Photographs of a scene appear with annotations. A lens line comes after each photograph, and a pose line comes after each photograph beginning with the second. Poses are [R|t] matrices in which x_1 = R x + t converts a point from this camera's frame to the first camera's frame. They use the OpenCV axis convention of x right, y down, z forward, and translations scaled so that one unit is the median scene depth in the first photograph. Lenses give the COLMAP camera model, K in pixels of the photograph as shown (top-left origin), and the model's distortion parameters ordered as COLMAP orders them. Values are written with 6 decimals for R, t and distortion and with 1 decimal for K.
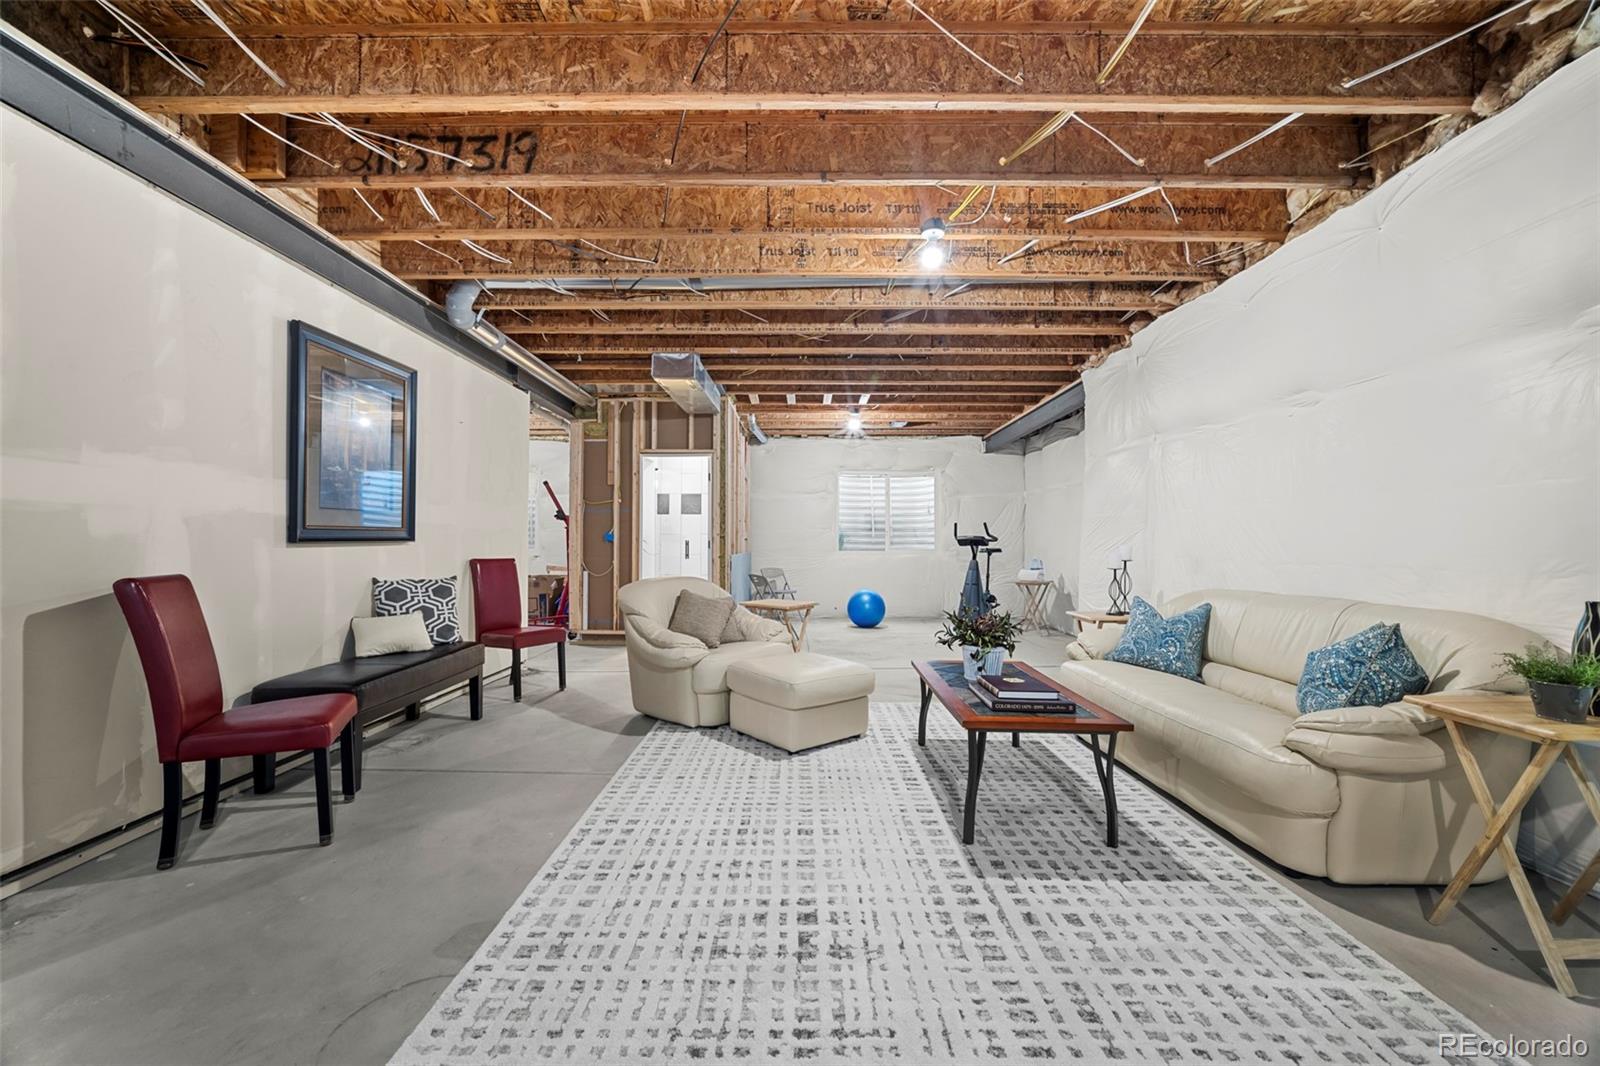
lens RADIAL K [[631.0, 0, 799.6], [0, 631.0, 537.0], [0, 0, 1]] dist [-0.009470, 0.001338]
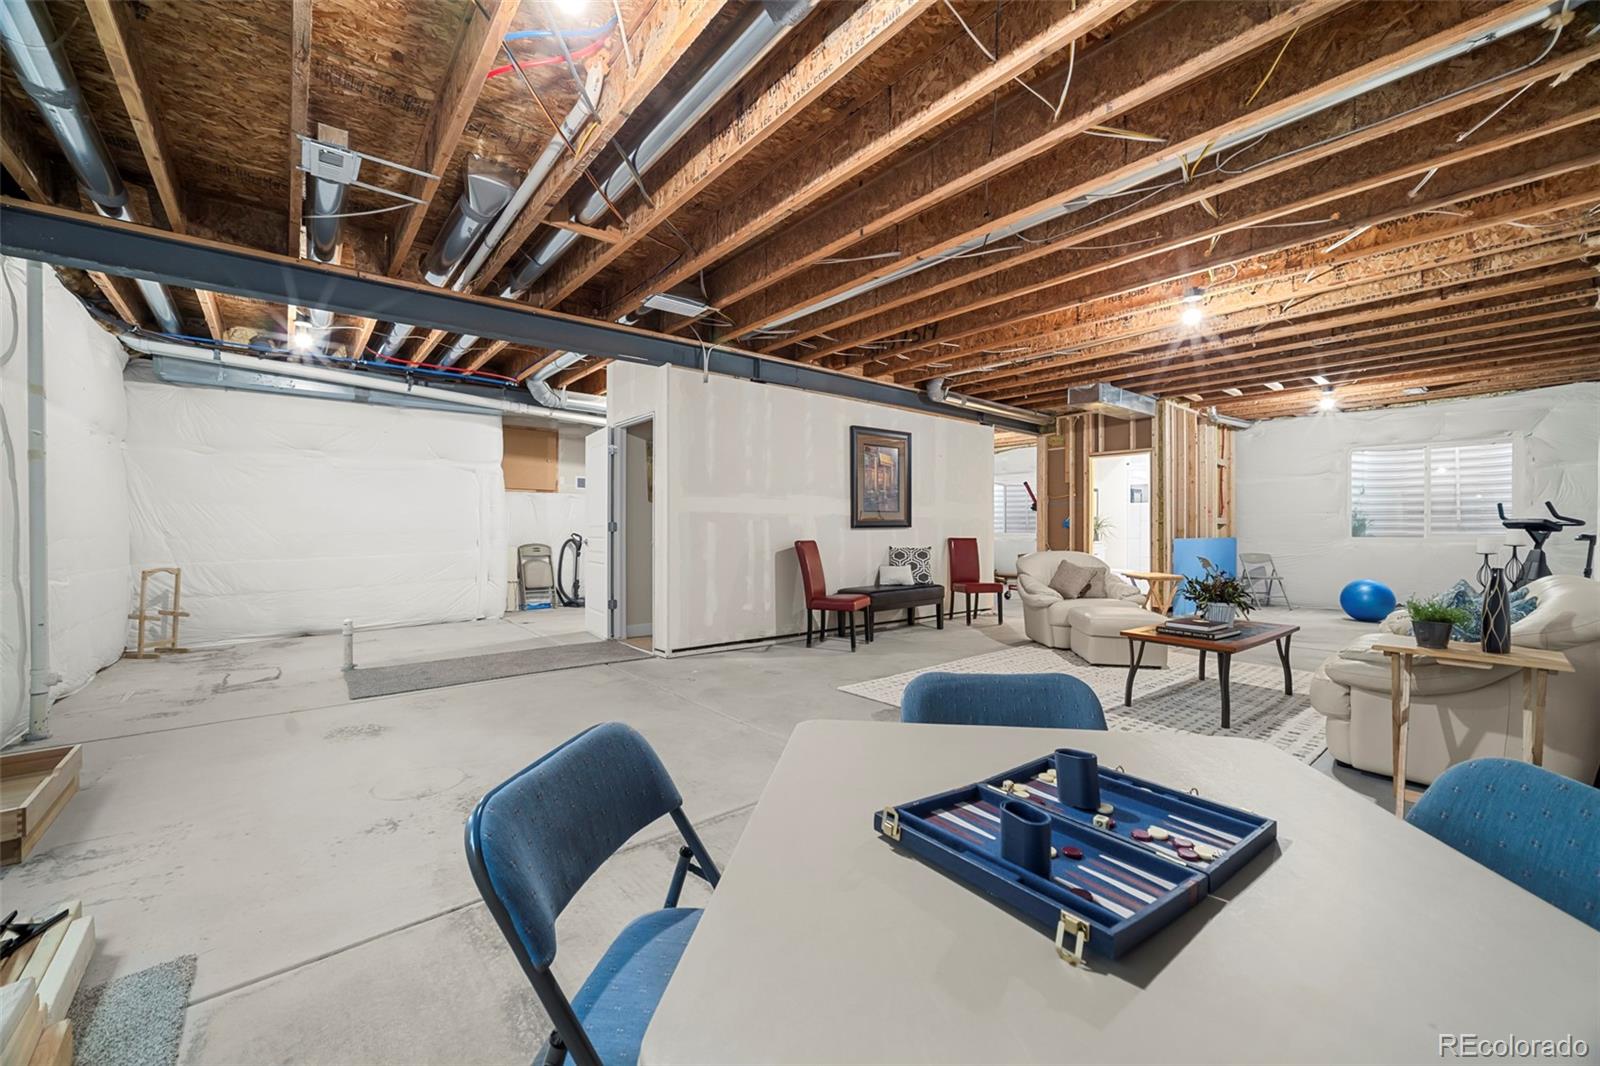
lens RADIAL K [[631.0, 0, 790.1], [0, 631.0, 530.0], [0, 0, 1]] dist [-0.009470, 0.001338]
pose [[0.636206, -0.000615, -0.771519, 0.545192], [0.008041, 0.999951, 0.005834, 0.001302], [0.771478, -0.009915, 0.636179, -0.412728]]
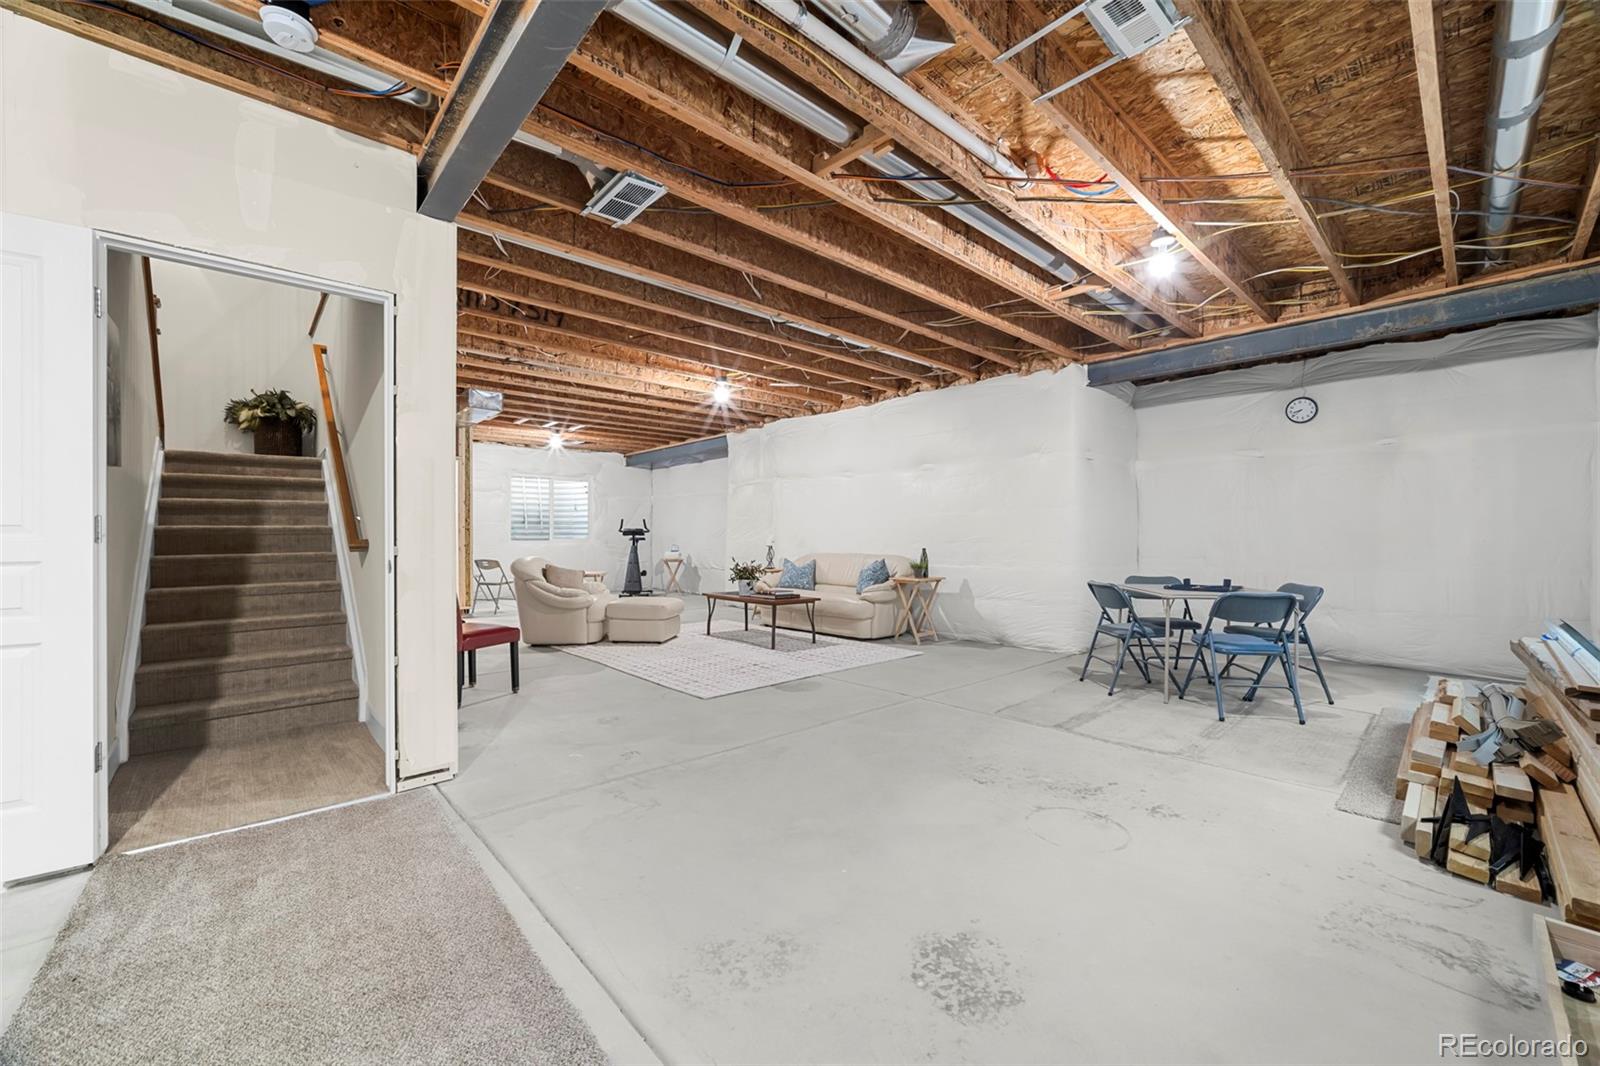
lens RADIAL K [[631.0, 0, 799.9], [0, 631.0, 537.2], [0, 0, 1]] dist [-0.009470, 0.001338]
pose [[0.731760, -0.003971, 0.681551, -0.791392], [-0.005966, 0.999907, 0.012232, -0.003706], [-0.681536, -0.013017, 0.731669, -0.540202]]
